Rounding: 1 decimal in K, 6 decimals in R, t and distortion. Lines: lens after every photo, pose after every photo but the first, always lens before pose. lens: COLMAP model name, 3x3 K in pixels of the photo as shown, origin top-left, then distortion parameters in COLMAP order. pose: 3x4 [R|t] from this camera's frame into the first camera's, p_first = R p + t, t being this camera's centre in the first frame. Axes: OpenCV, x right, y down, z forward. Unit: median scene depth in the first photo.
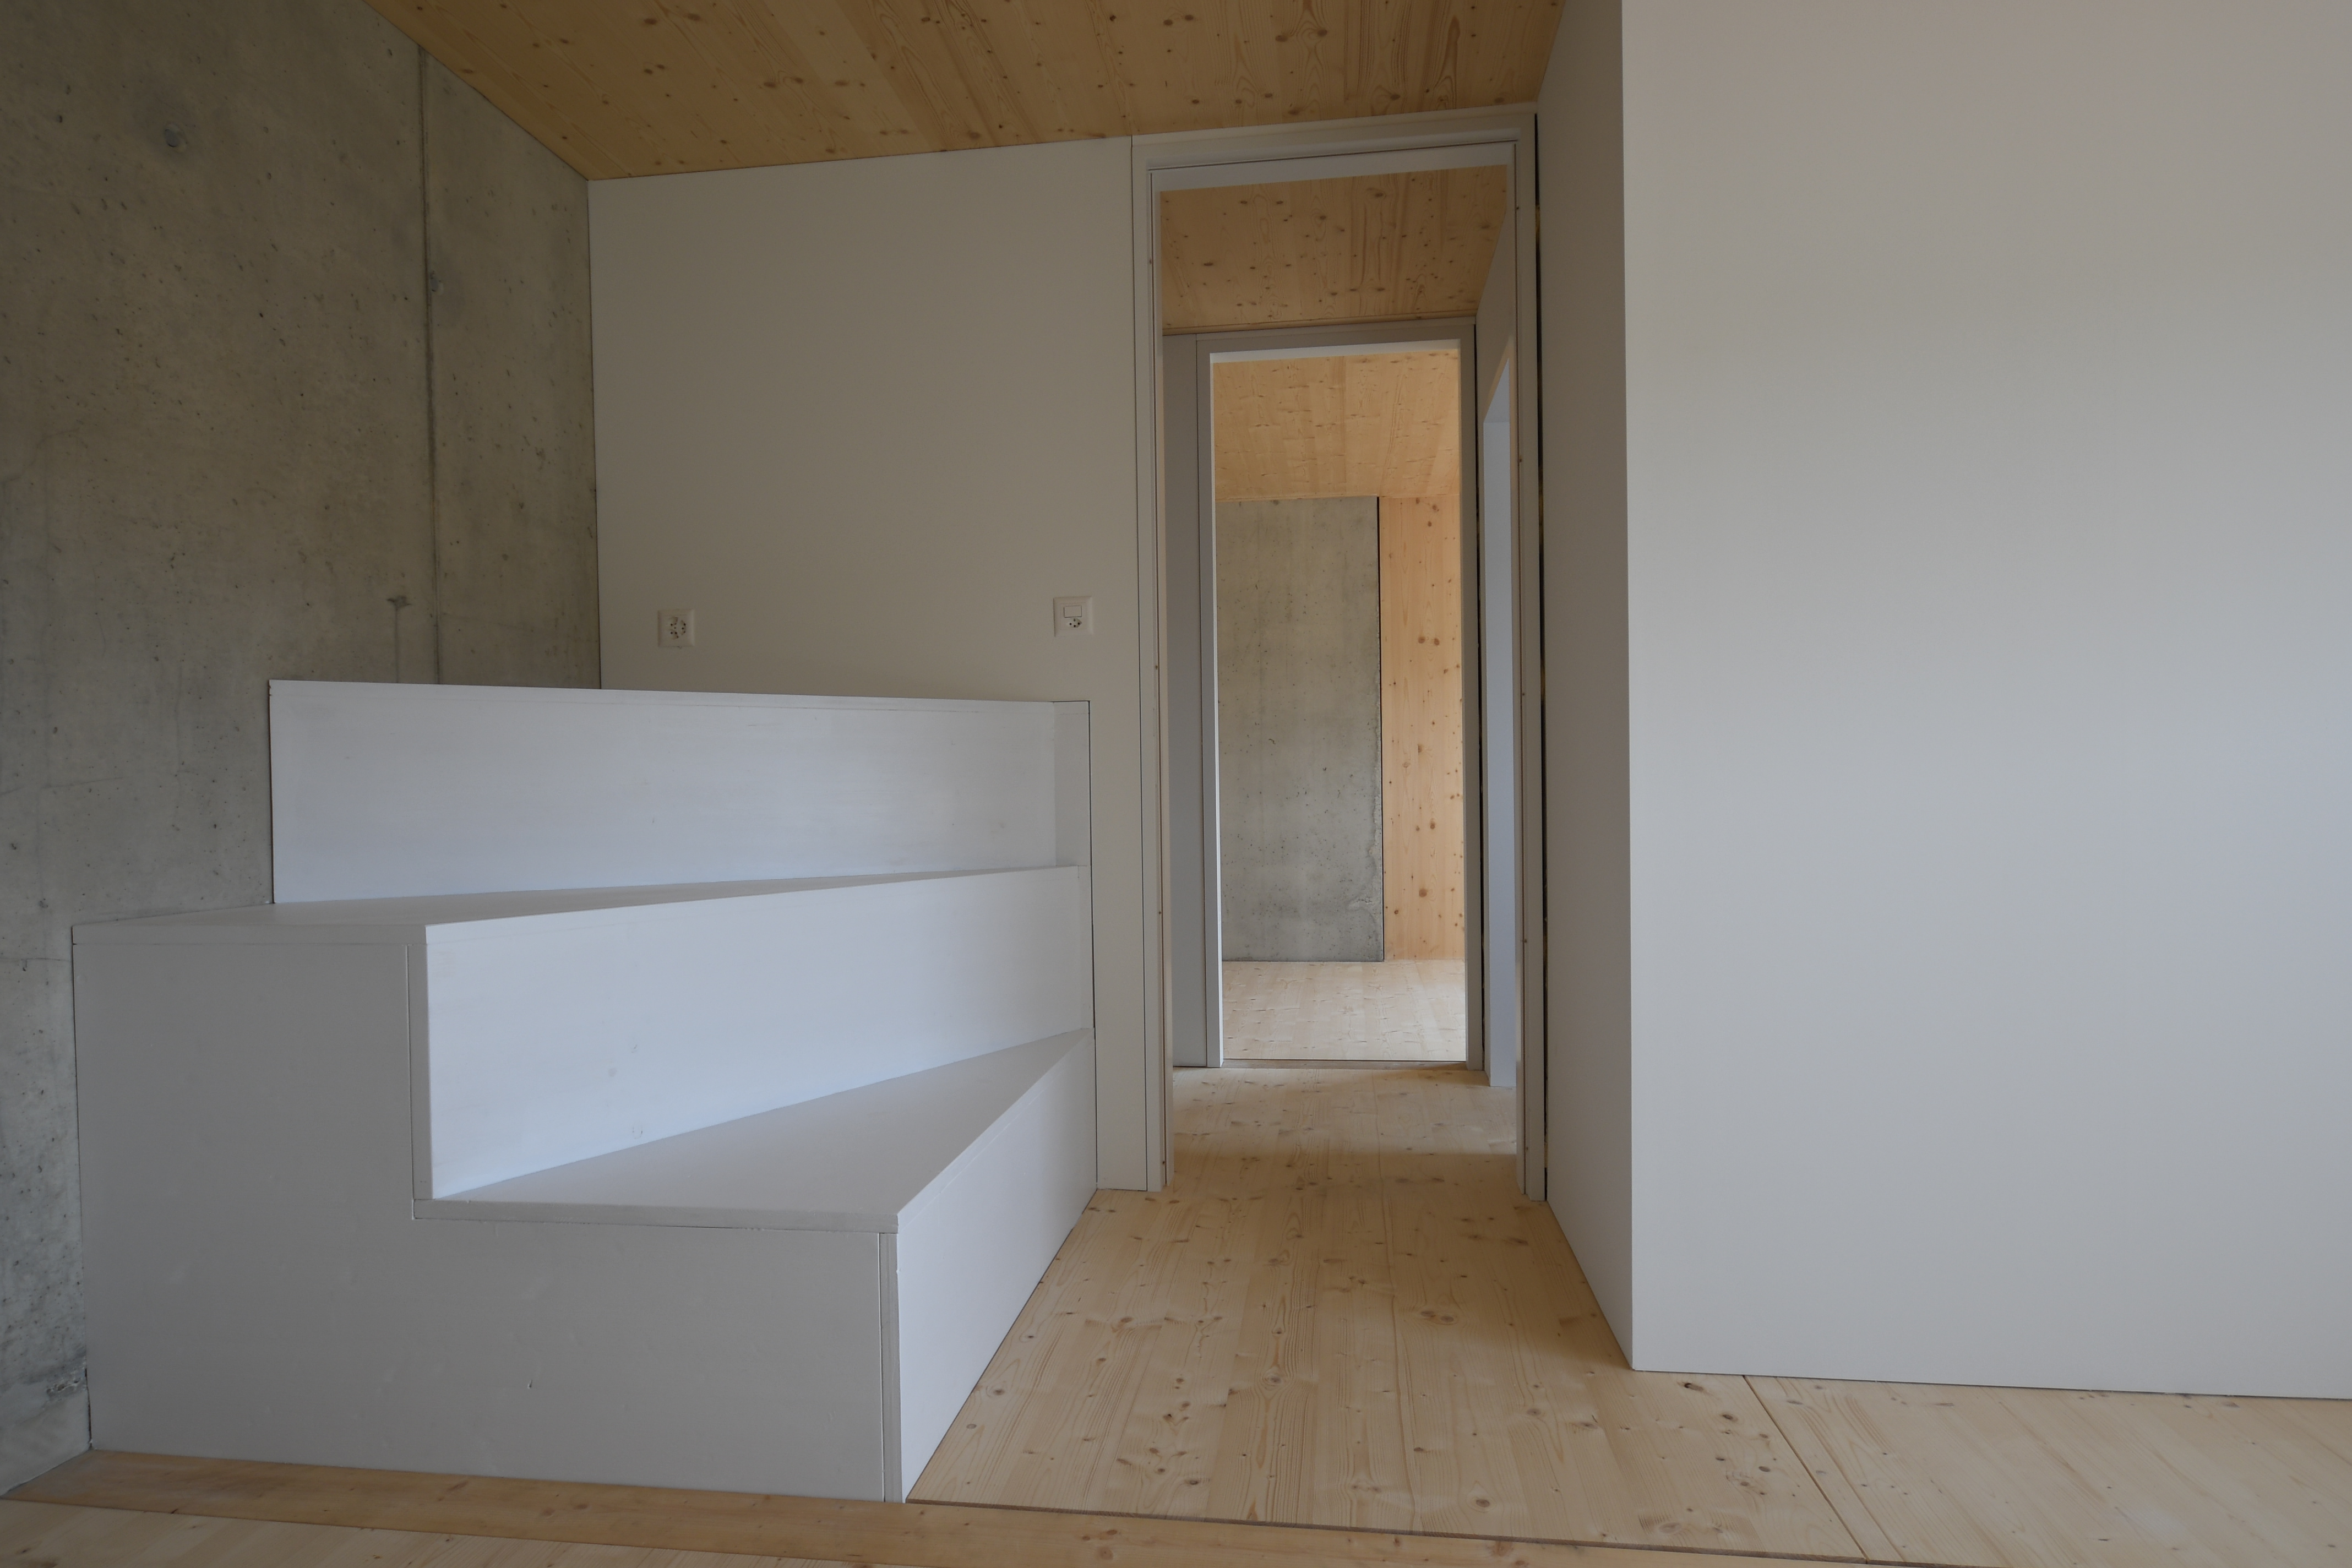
lens RADIAL K [[1336.8, 0, 1172.3], [0, 1336.8, 793.3], [0, 0, 1]] dist [-0.002780, -0.001507]
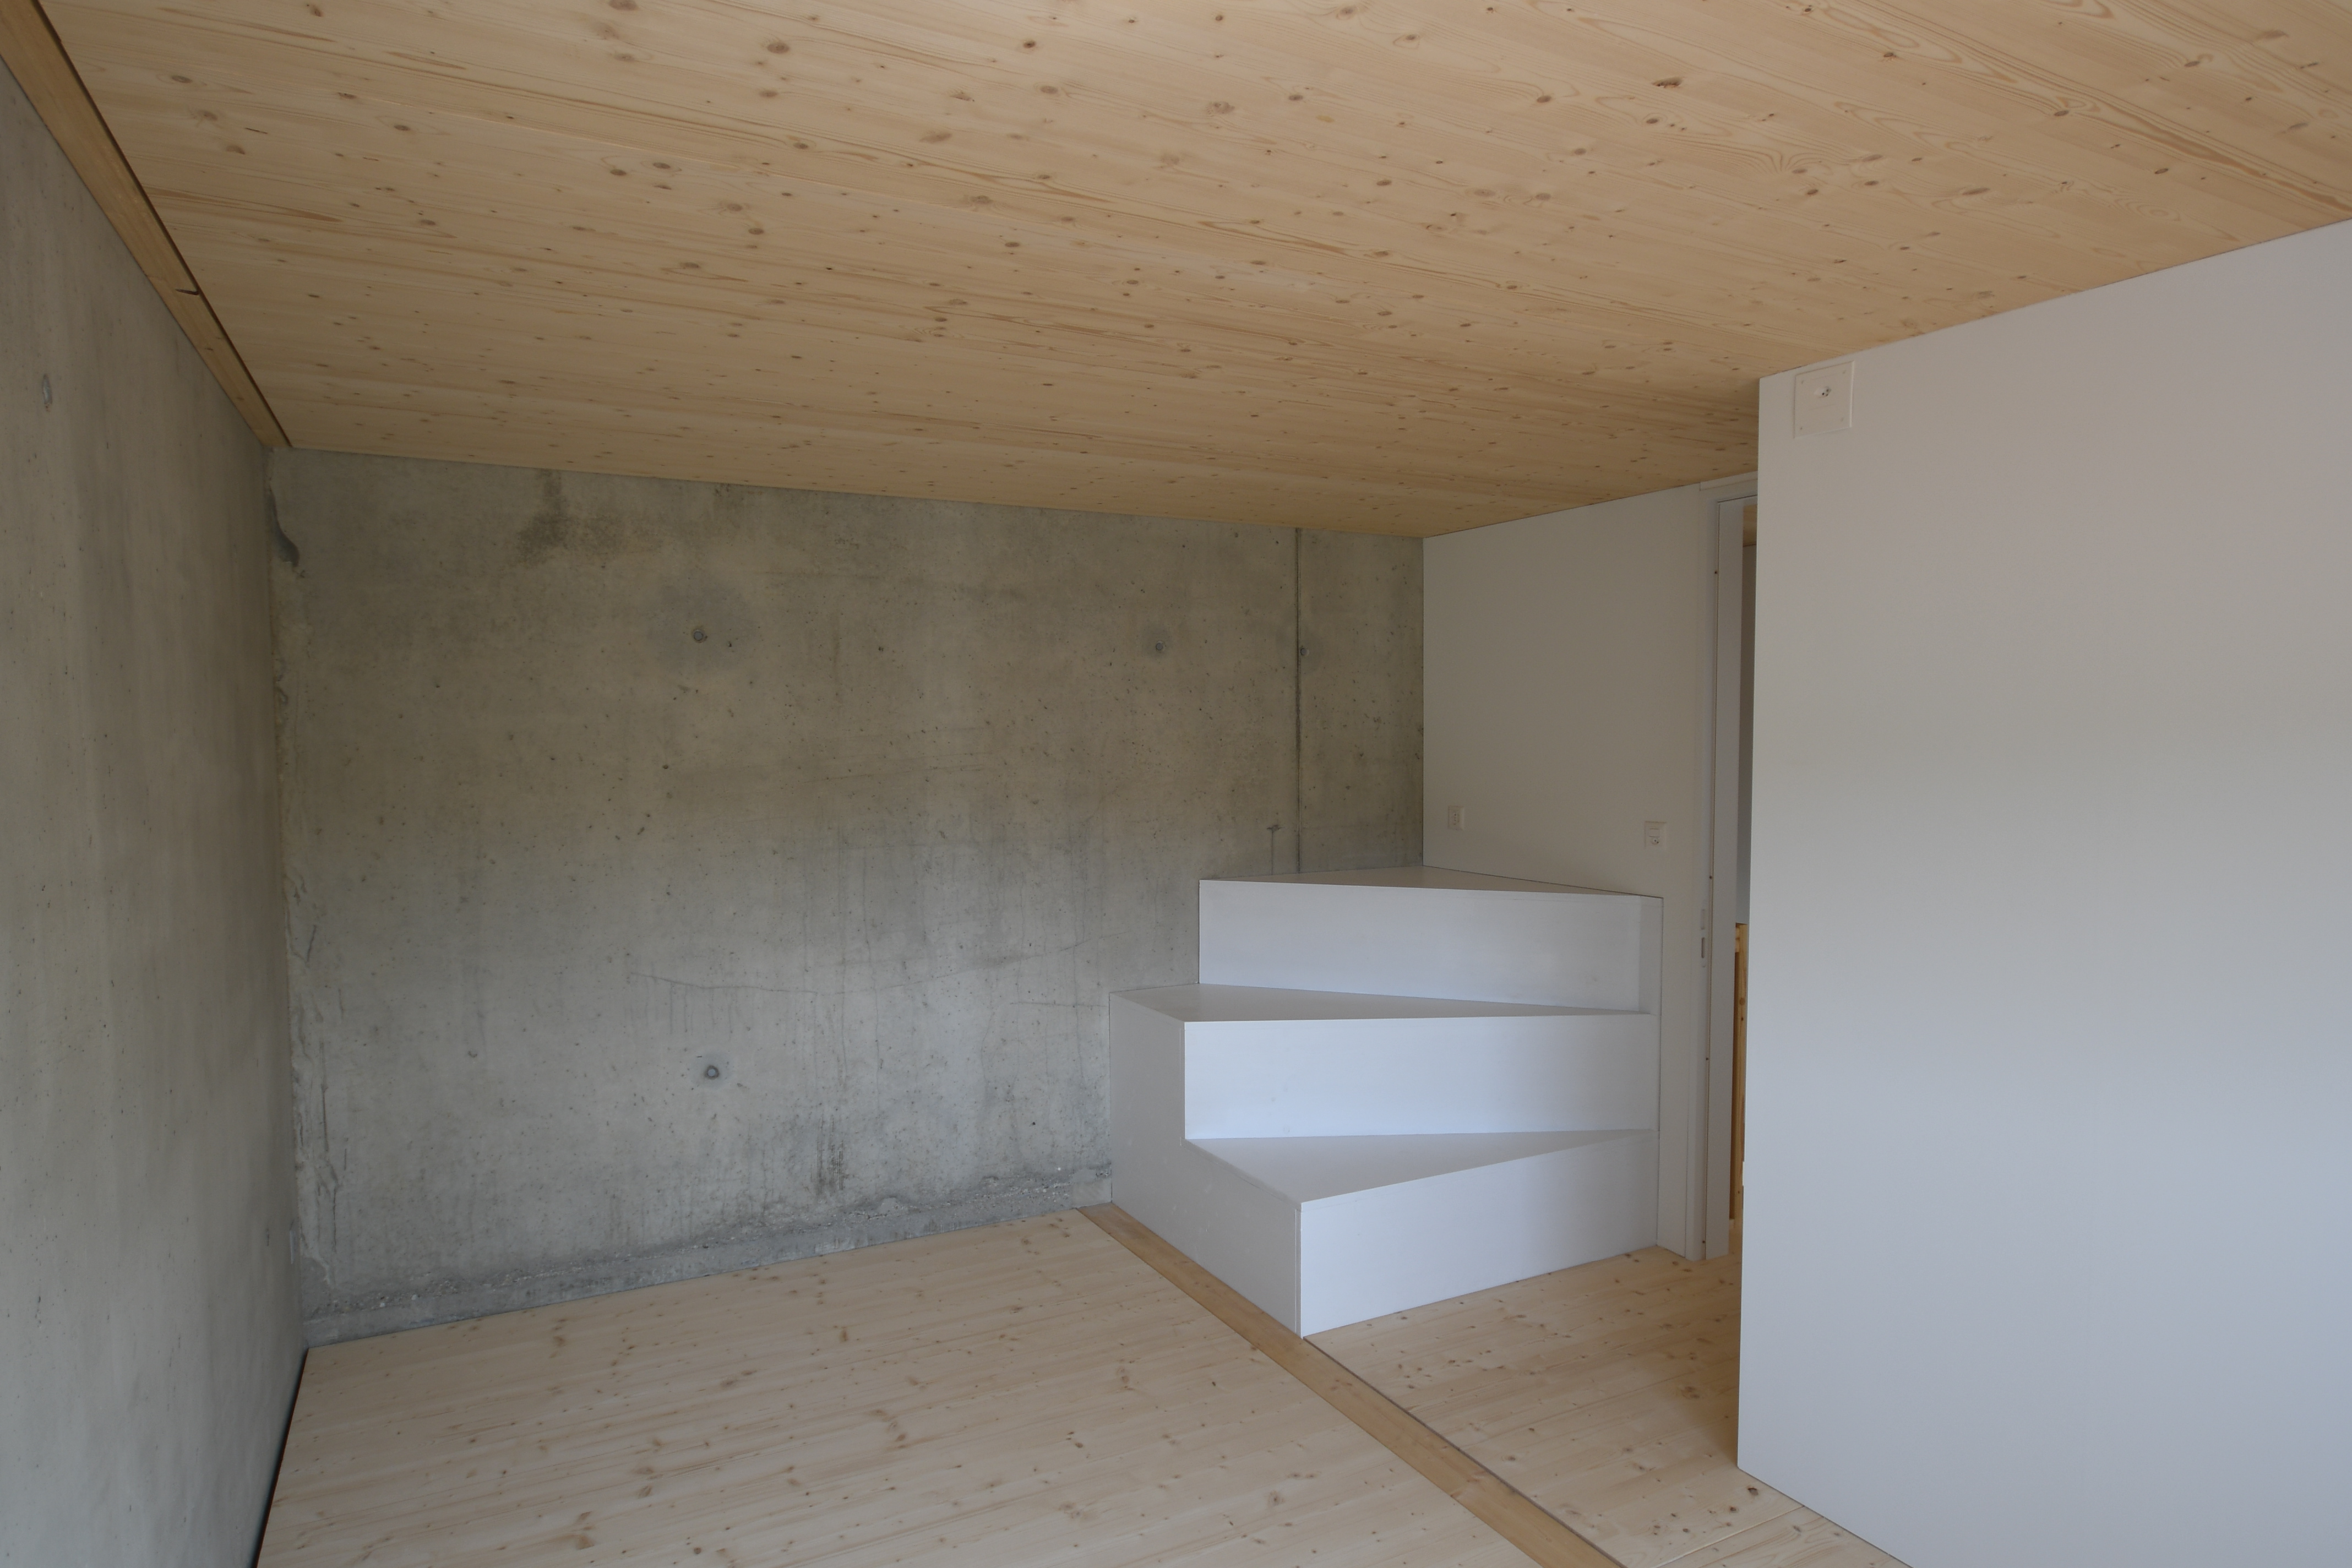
lens RADIAL K [[1336.8, 0, 1177.8], [0, 1336.8, 782.7], [0, 0, 1]] dist [-0.002780, -0.001507]
pose [[0.592029, 0.044141, -0.804707, 0.887232], [-0.011812, 0.998867, 0.046101, -0.292246], [0.805830, -0.017788, 0.591879, -0.261829]]
